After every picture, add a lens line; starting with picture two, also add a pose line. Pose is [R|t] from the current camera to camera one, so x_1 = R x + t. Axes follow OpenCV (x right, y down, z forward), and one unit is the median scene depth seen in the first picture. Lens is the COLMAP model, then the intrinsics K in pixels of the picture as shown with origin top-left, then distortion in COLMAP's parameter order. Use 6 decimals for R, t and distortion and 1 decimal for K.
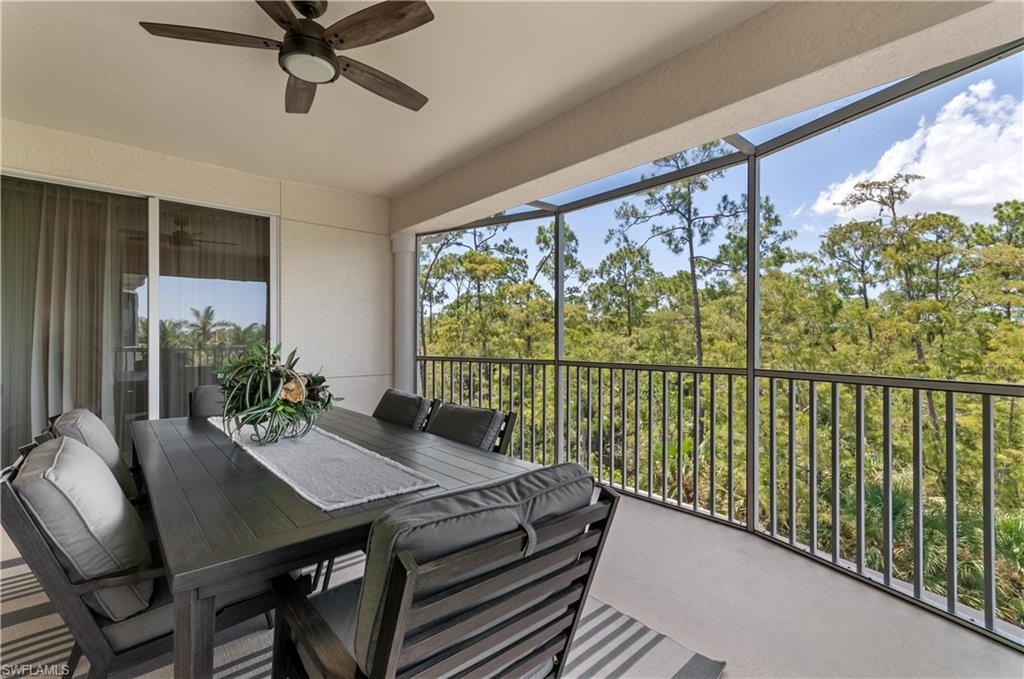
lens RADIAL K [[454.1, 0, 512.6], [0, 454.1, 348.9], [0, 0, 1]] dist [0.000780, 0.000159]
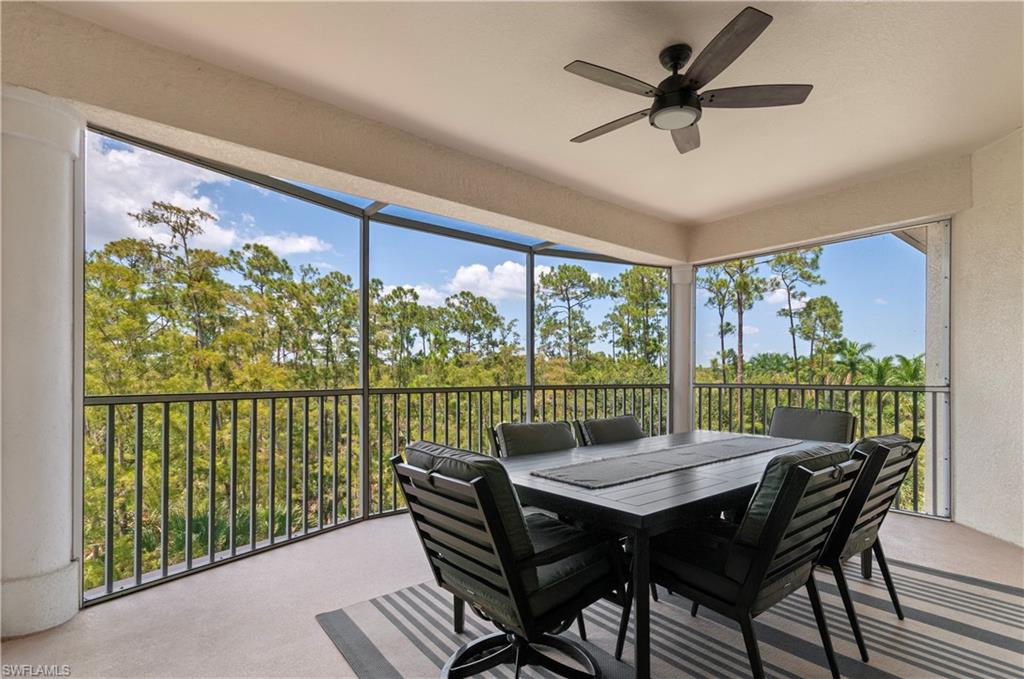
lens RADIAL K [[442.1, 0, 512.1], [0, 442.1, 364.1], [0, 0, 1]] dist [0.000851, 0.000051]
pose [[0.118960, -0.000801, 0.992899, -0.651427], [0.008424, 0.999964, -0.000202, -0.017203], [-0.992863, 0.008389, 0.118963, 0.581475]]
